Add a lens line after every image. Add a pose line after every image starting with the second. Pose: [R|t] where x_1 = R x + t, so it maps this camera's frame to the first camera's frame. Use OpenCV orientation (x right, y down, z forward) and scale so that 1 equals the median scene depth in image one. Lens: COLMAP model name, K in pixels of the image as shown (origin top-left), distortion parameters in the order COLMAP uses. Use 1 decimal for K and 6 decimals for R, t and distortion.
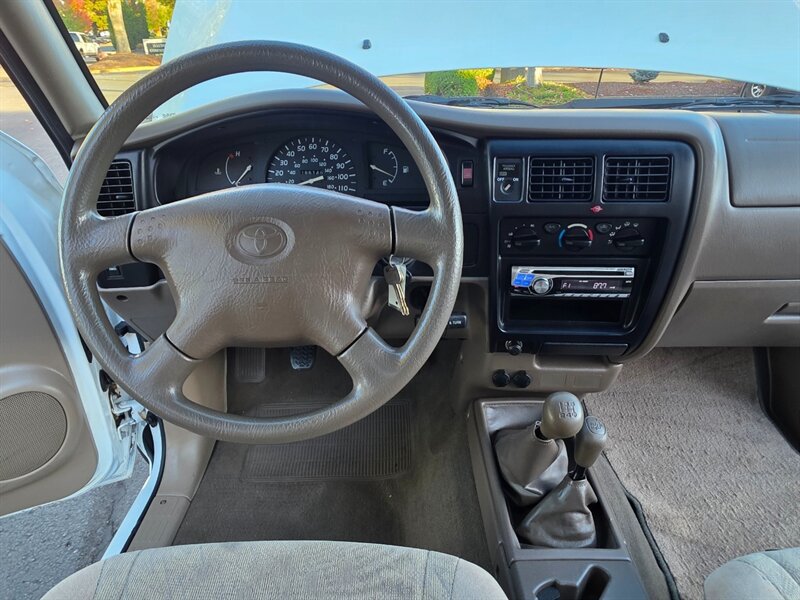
lens RADIAL K [[415.0, 0, 399.8], [0, 415.0, 303.4], [0, 0, 1]] dist [0.001273, 0.000328]
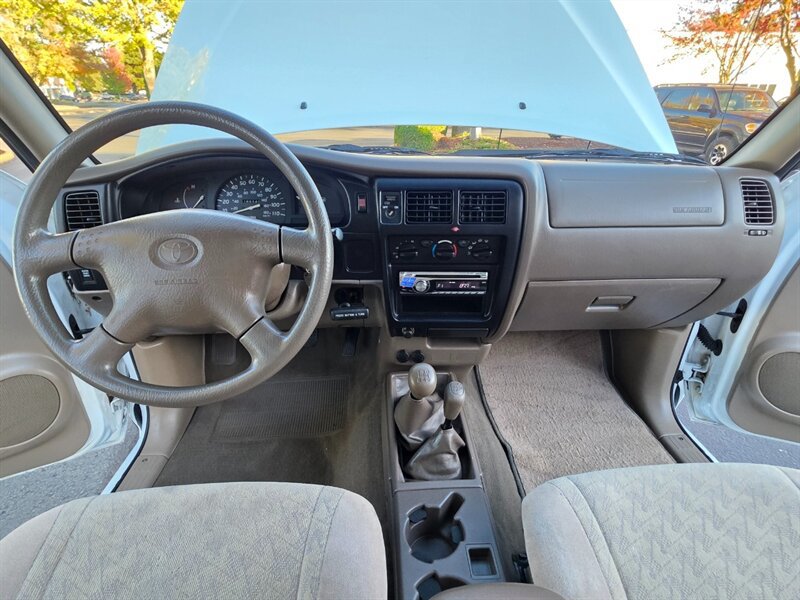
lens RADIAL K [[320.2, 0, 400.0], [0, 320.2, 300.0], [0, 0, 1]] dist [0.001705, 0.000457]
pose [[0.998404, -0.010640, 0.055460, 0.212054], [0.011408, 0.999843, -0.013559, 0.016076], [-0.055307, 0.014170, 0.998369, -0.035045]]
